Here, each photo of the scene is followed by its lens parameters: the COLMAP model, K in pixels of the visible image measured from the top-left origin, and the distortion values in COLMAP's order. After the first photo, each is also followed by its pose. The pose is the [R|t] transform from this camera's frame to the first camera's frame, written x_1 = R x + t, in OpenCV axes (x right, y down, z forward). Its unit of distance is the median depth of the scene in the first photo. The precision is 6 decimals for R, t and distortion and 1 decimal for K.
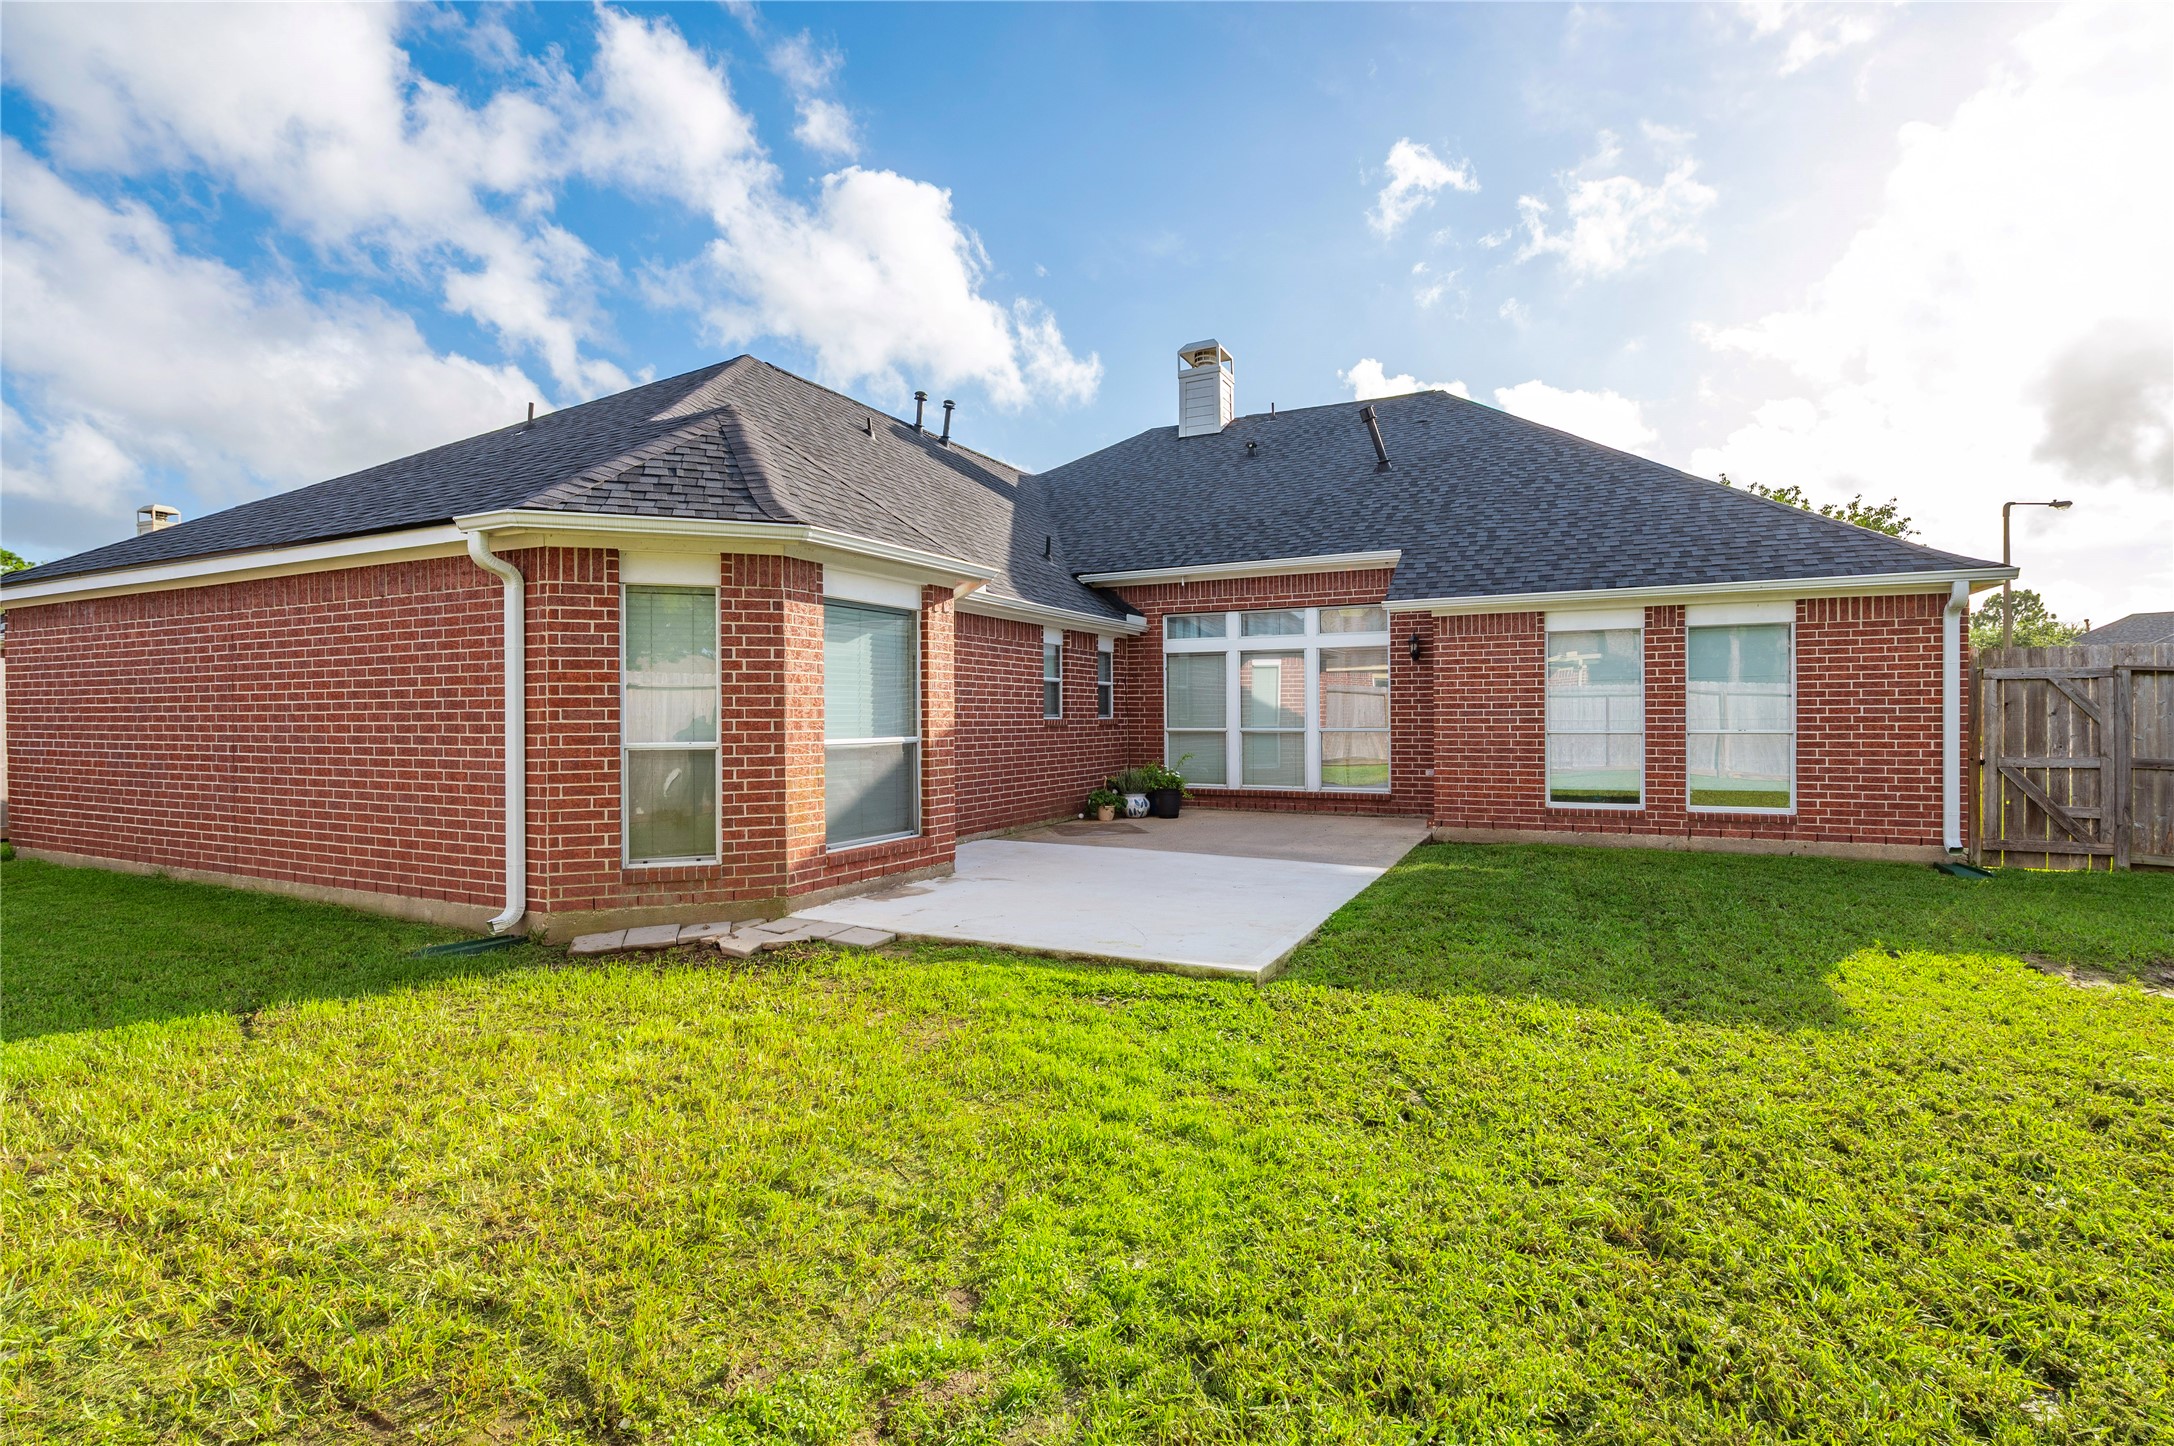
lens RADIAL K [[1017.5, 0, 1084.5], [0, 1017.5, 715.3], [0, 0, 1]] dist [-0.002069, -0.000540]
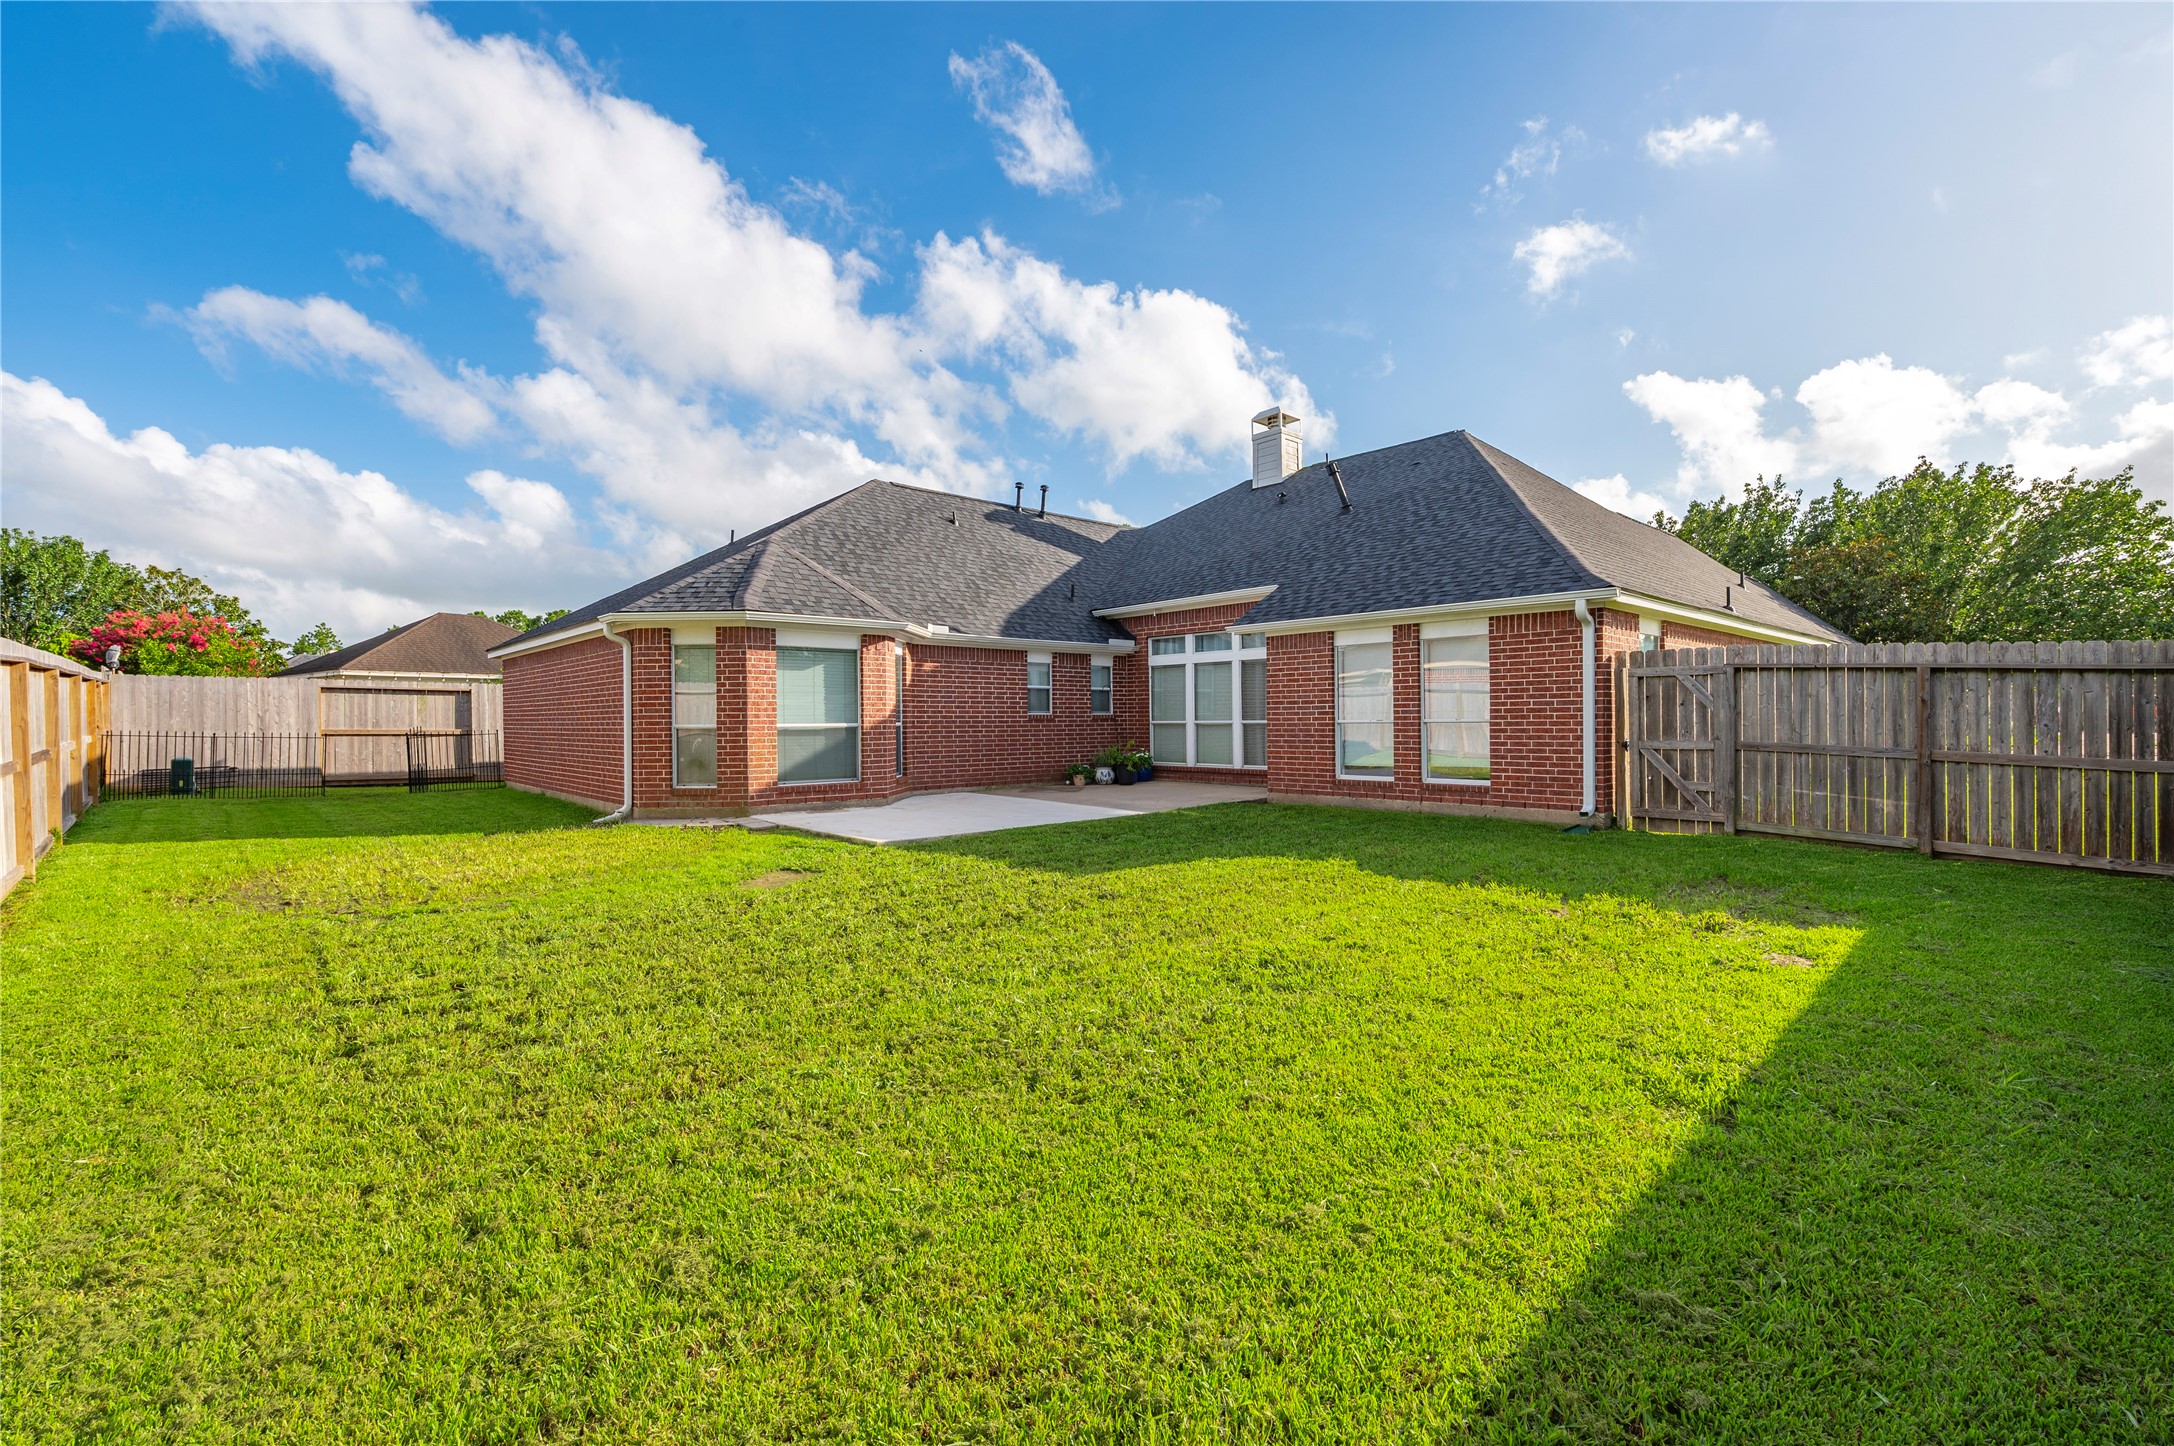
lens RADIAL K [[928.0, 0, 1085.3], [0, 928.0, 722.6], [0, 0, 1]] dist [-0.007717, 0.000061]
pose [[0.931555, -0.001313, -0.363598, 0.580541], [0.003656, 0.999977, 0.005756, 0.008964], [0.363582, -0.006692, 0.931538, -0.239632]]
